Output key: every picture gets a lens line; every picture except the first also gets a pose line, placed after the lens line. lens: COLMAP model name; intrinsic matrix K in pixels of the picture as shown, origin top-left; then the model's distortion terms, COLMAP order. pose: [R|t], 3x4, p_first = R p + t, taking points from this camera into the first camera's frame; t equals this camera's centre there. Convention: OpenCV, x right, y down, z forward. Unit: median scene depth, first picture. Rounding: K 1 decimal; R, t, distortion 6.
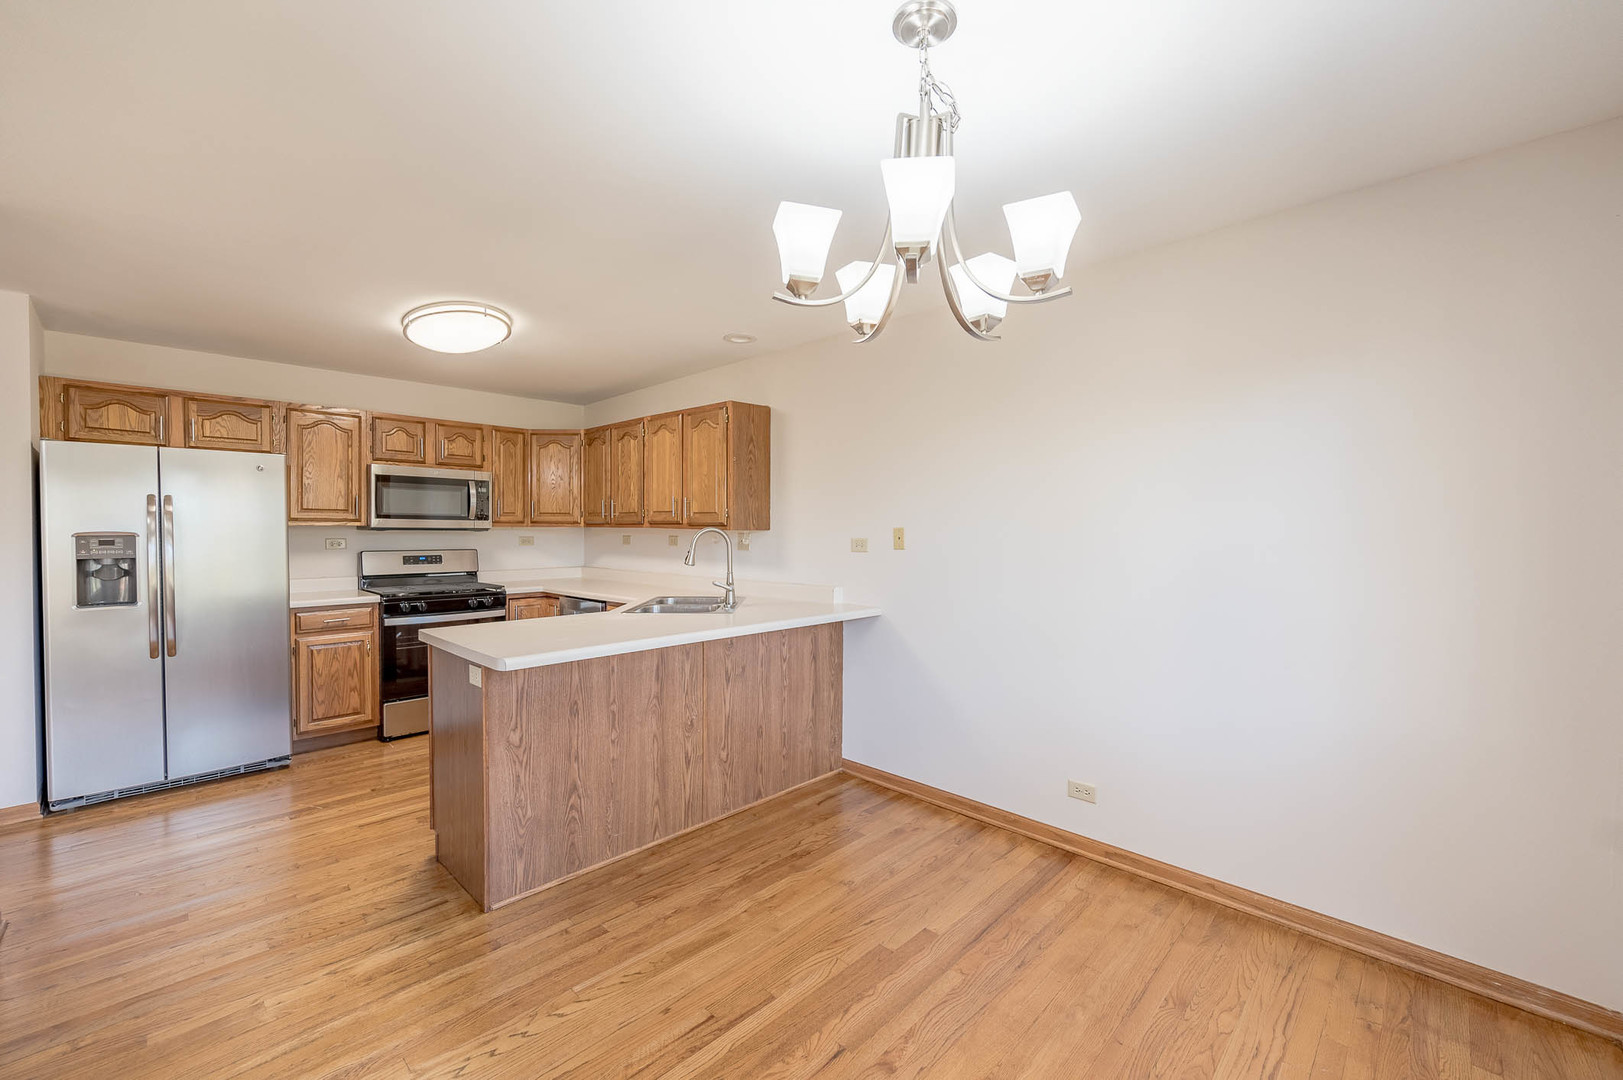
lens RADIAL K [[657.0, 0, 792.0], [0, 657.0, 541.4], [0, 0, 1]] dist [-0.000244, 0.000042]
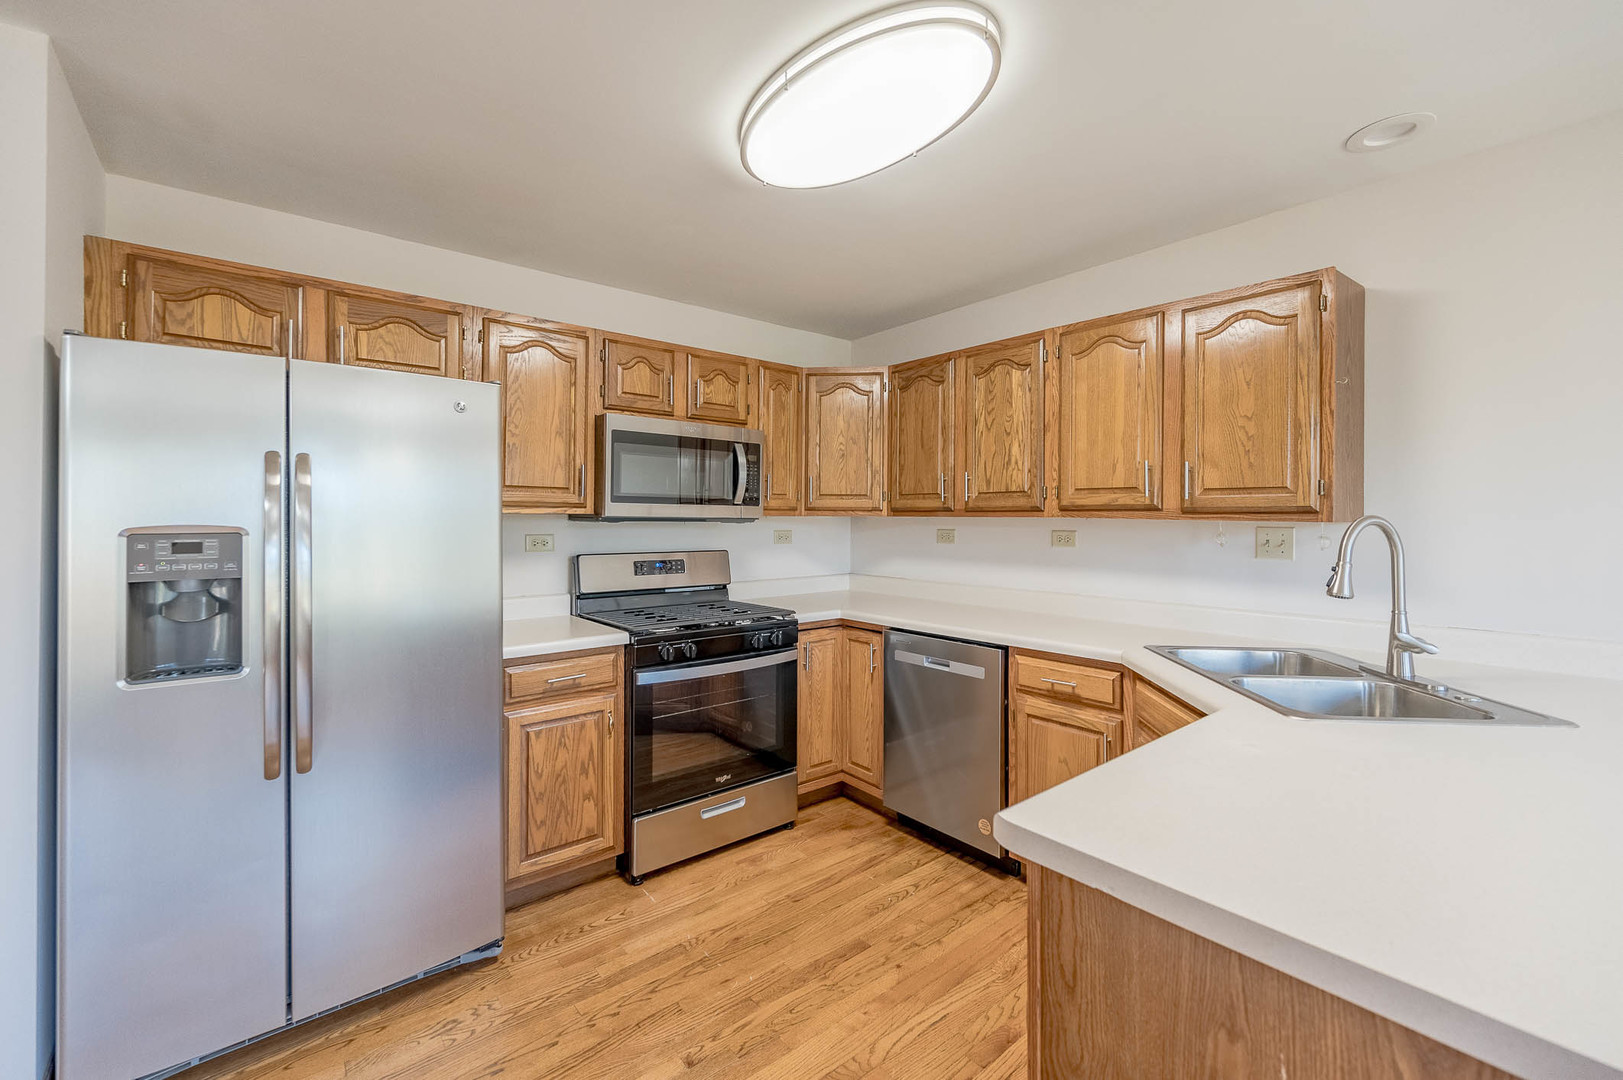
lens RADIAL K [[664.9, 0, 814.0], [0, 664.9, 515.5], [0, 0, 1]] dist [-0.001082, -0.000368]
pose [[0.996442, -0.000711, -0.084283, -0.418291], [-0.001255, 0.999729, -0.023265, -0.008896], [0.084277, 0.023288, 0.996170, 0.426134]]
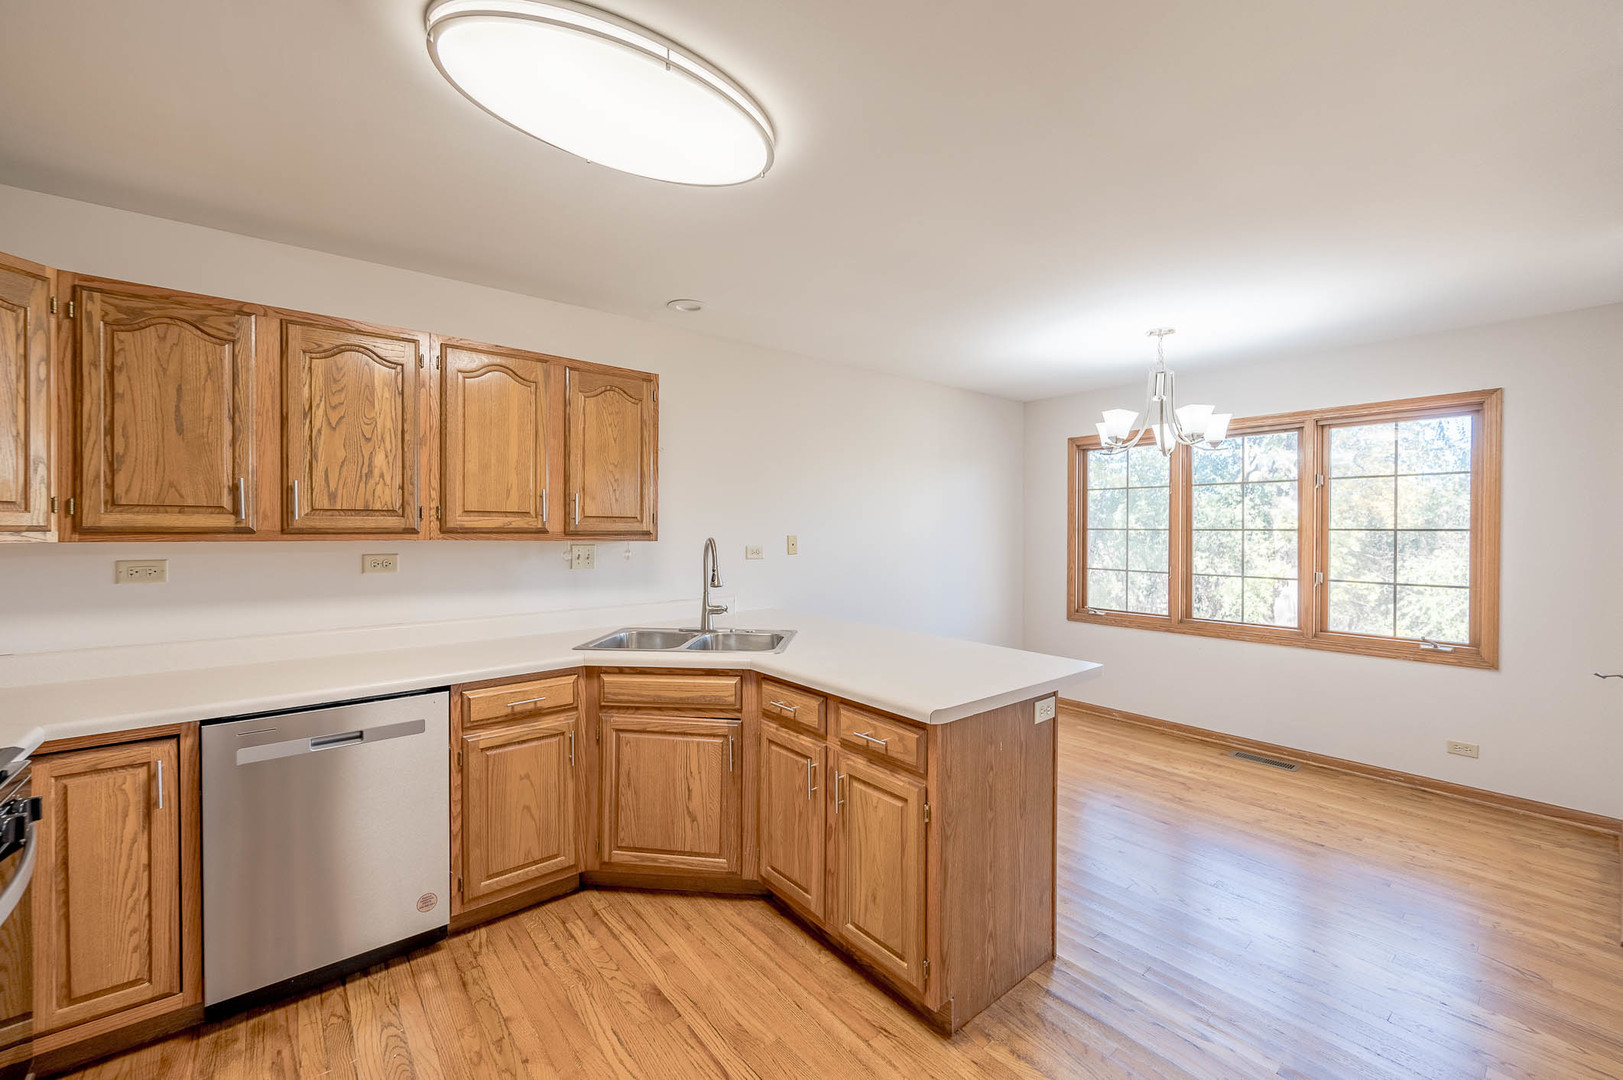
lens RADIAL K [[651.2, 0, 807.4], [0, 651.2, 534.4], [0, 0, 1]] dist [-0.000811, -0.000111]
pose [[0.093533, -0.009987, 0.995566, -0.792038], [0.019753, 0.999771, 0.008173, -0.025758], [-0.995420, 0.018901, 0.093709, 0.701068]]
